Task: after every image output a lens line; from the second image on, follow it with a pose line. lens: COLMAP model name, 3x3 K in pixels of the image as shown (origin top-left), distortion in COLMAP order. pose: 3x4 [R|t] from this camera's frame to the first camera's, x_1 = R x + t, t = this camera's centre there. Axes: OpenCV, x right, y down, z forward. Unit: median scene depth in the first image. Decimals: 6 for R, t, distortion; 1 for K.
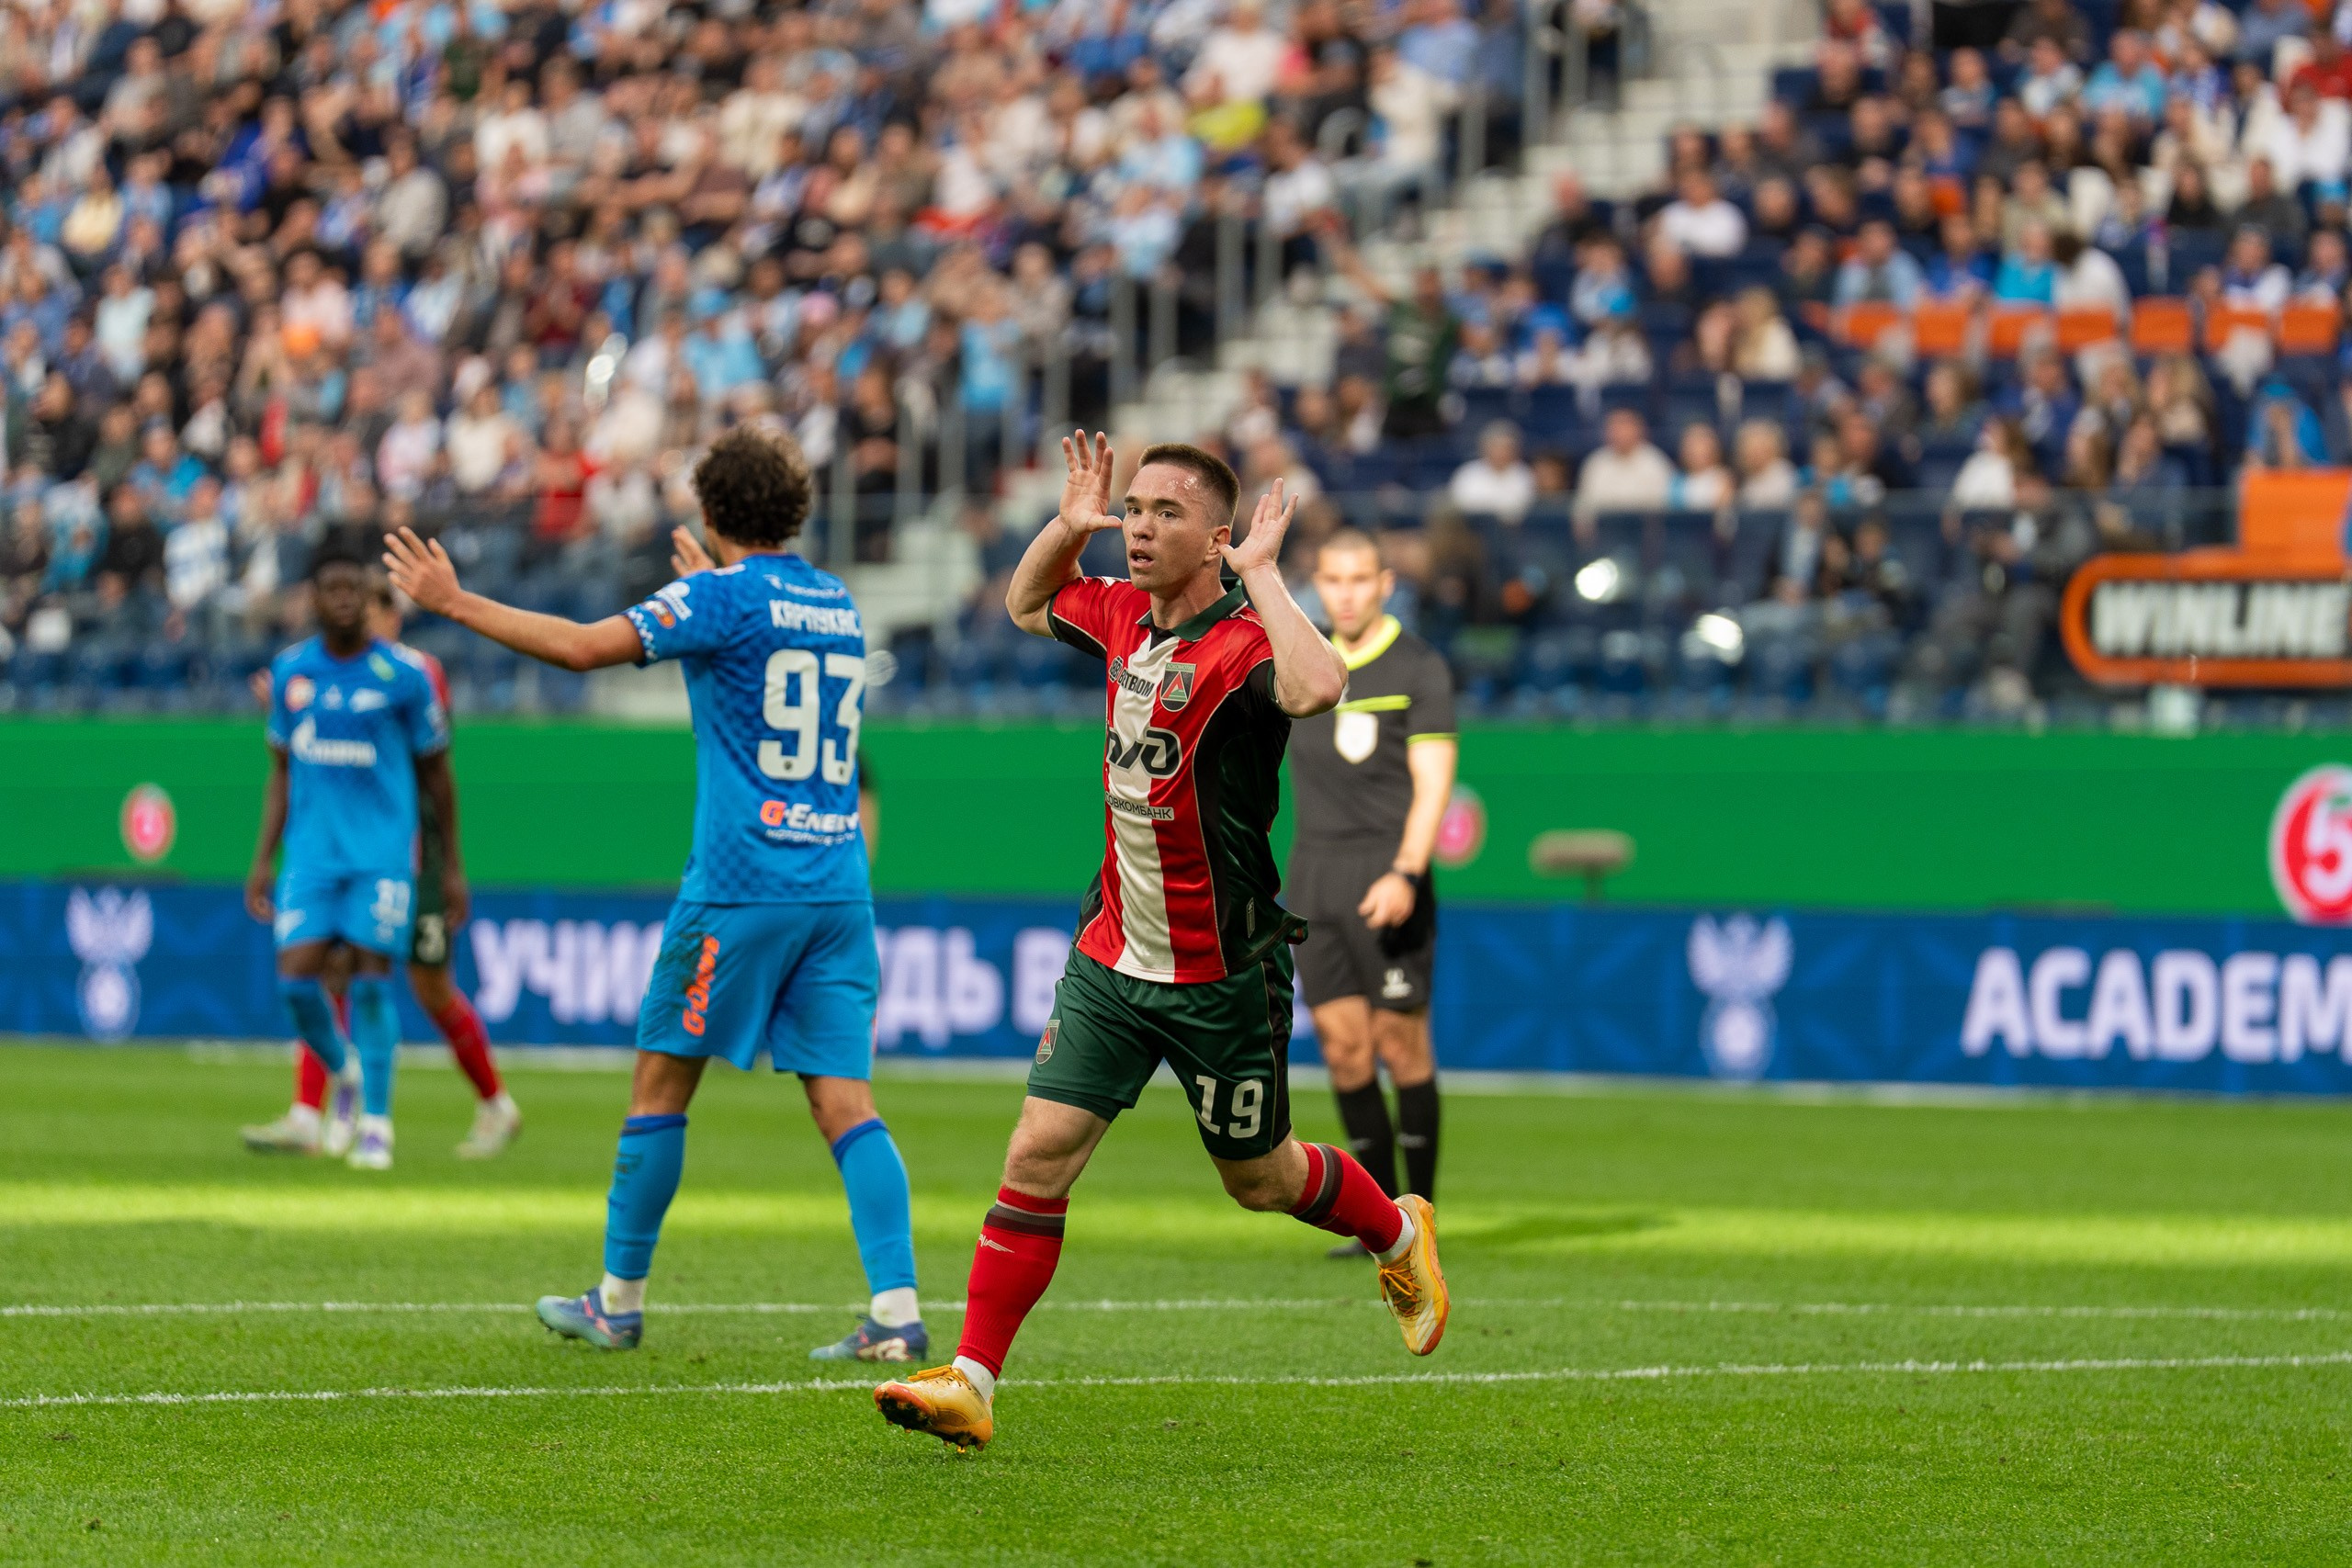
lens RADIAL K [[13558.1, 0, 1176.0], [0, 13558.1, 784.0], [0, 0, 1]] dist [-0.327895, 13.470156]
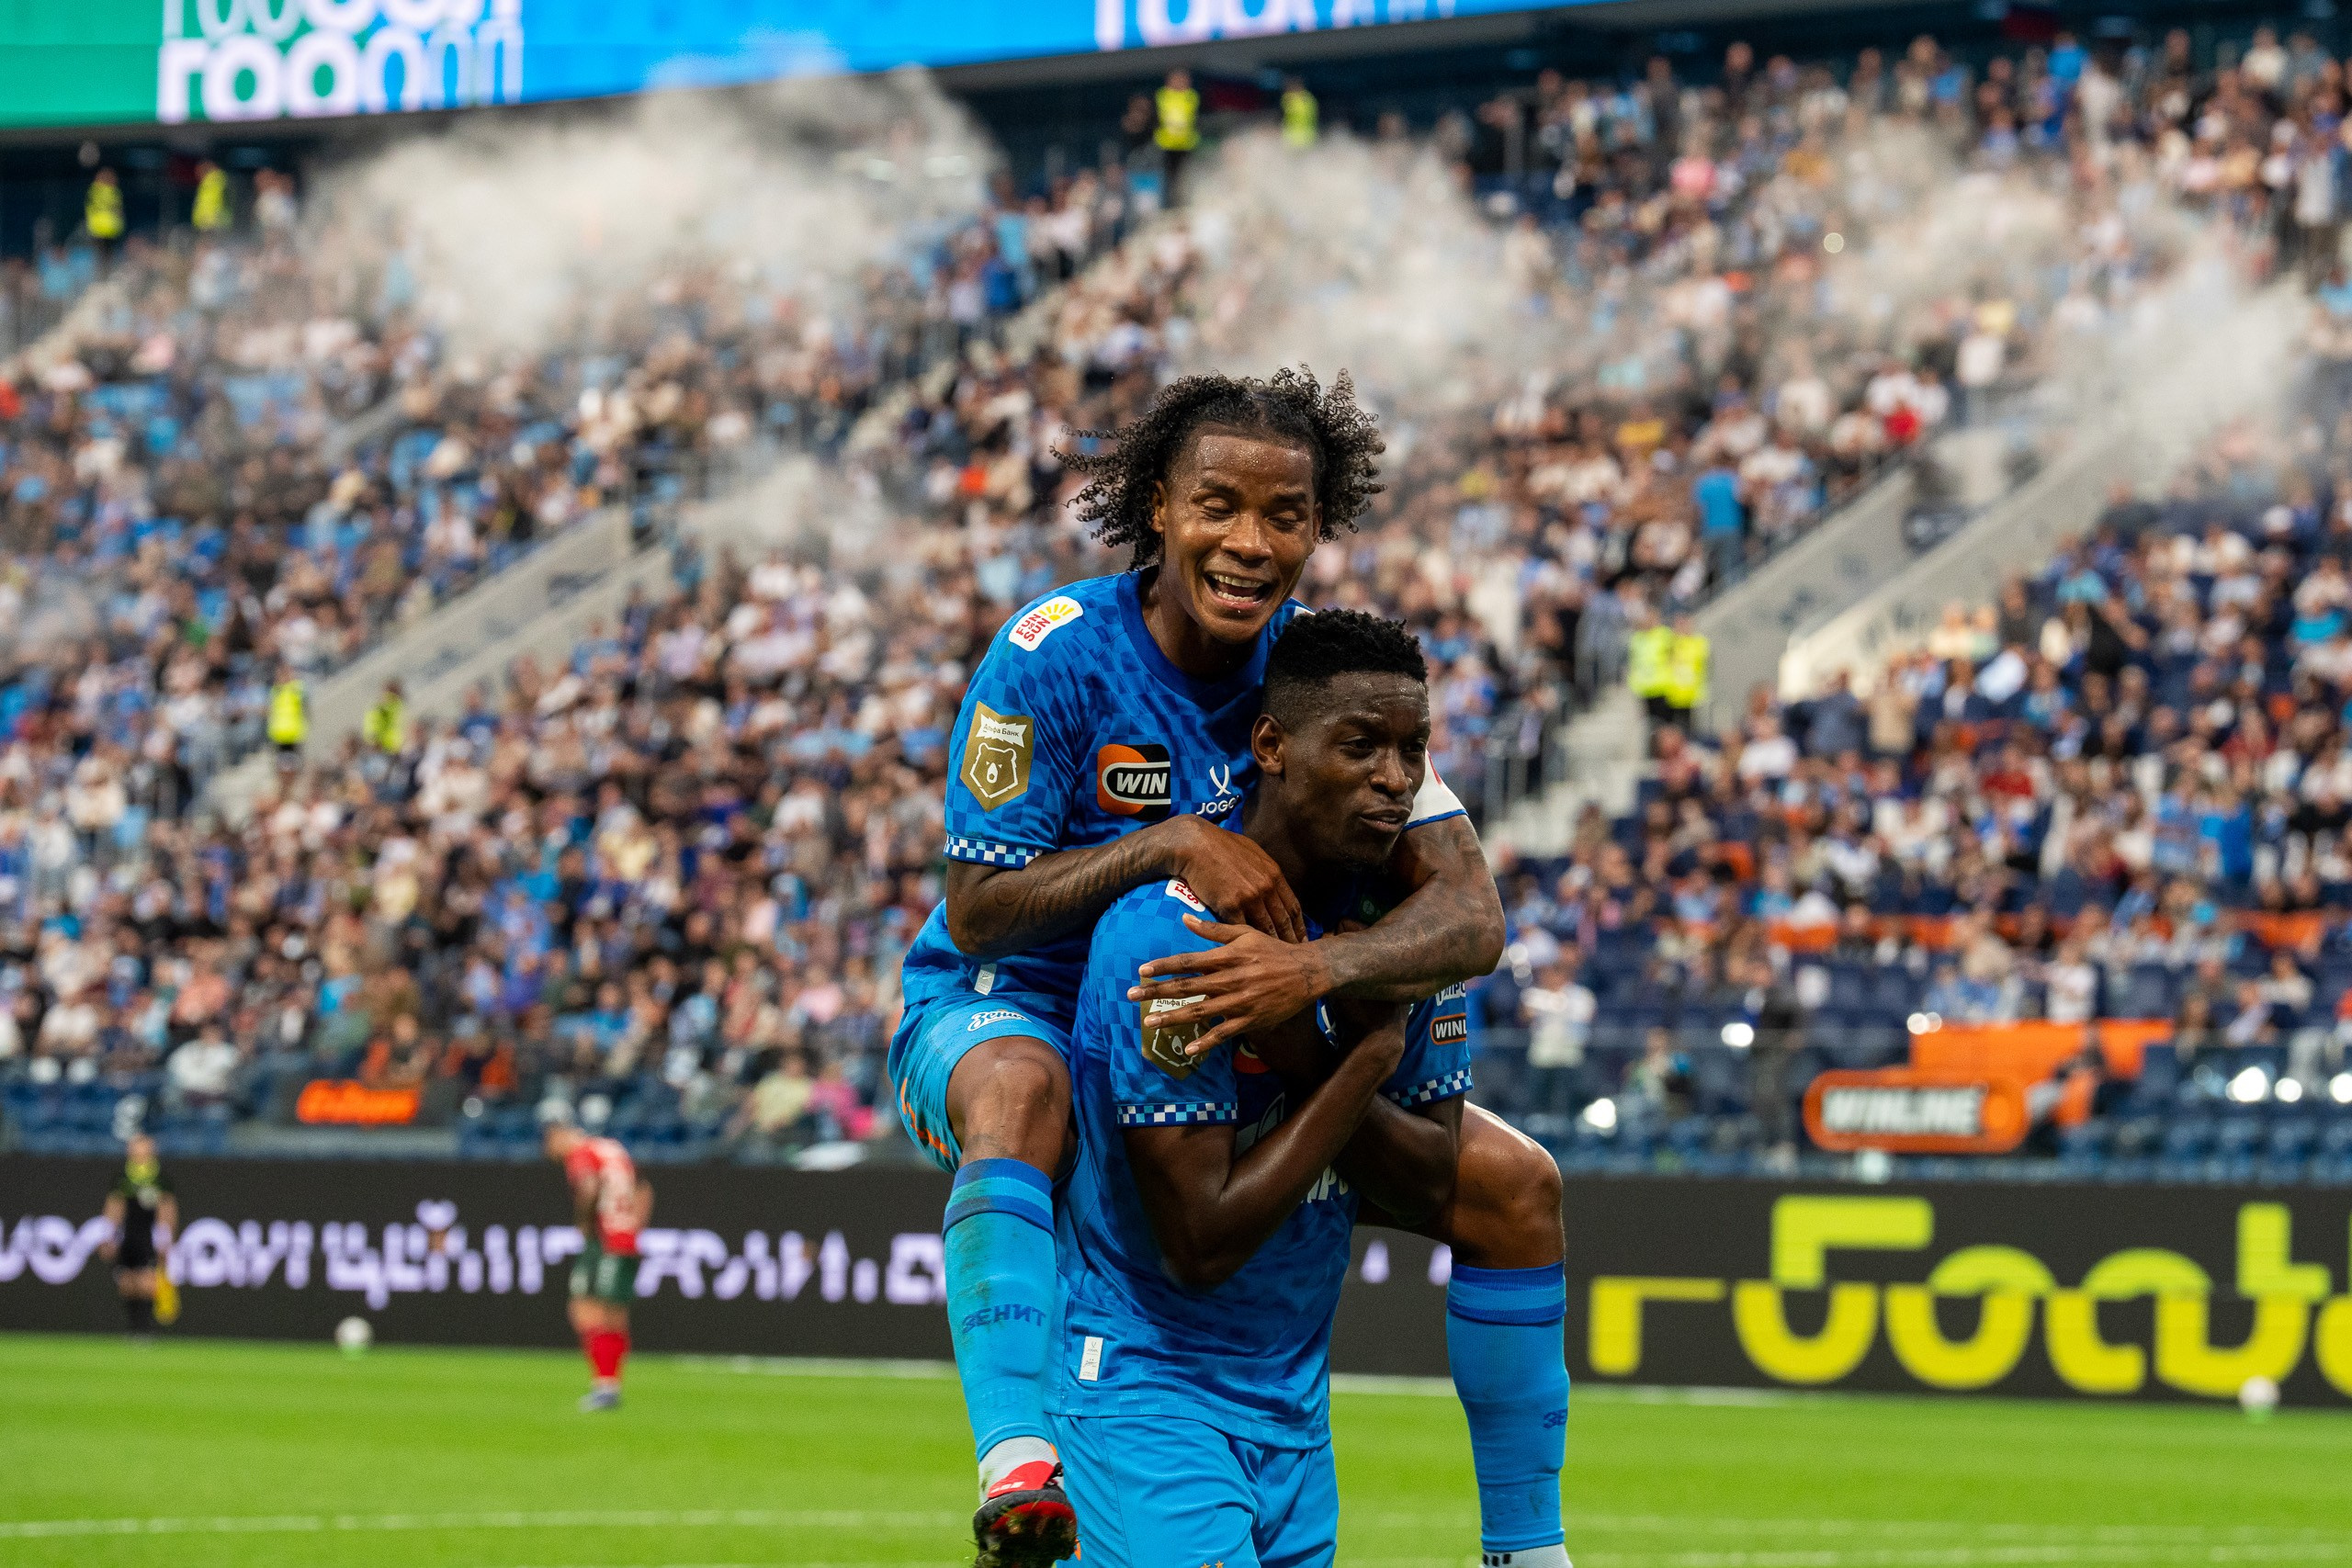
lens RADIAL K [[9808.4, 0, 1176.0], [0, 9808.4, 784.0], [0, 0, 1]] dist [0.210772, -3.551534]
pose [[0.999965, 0.008013, -0.002316, -0.009648], [-0.008108, 0.998975, -0.044523, 0.002114], [0.001957, 0.044541, 0.999006, -0.204783]]
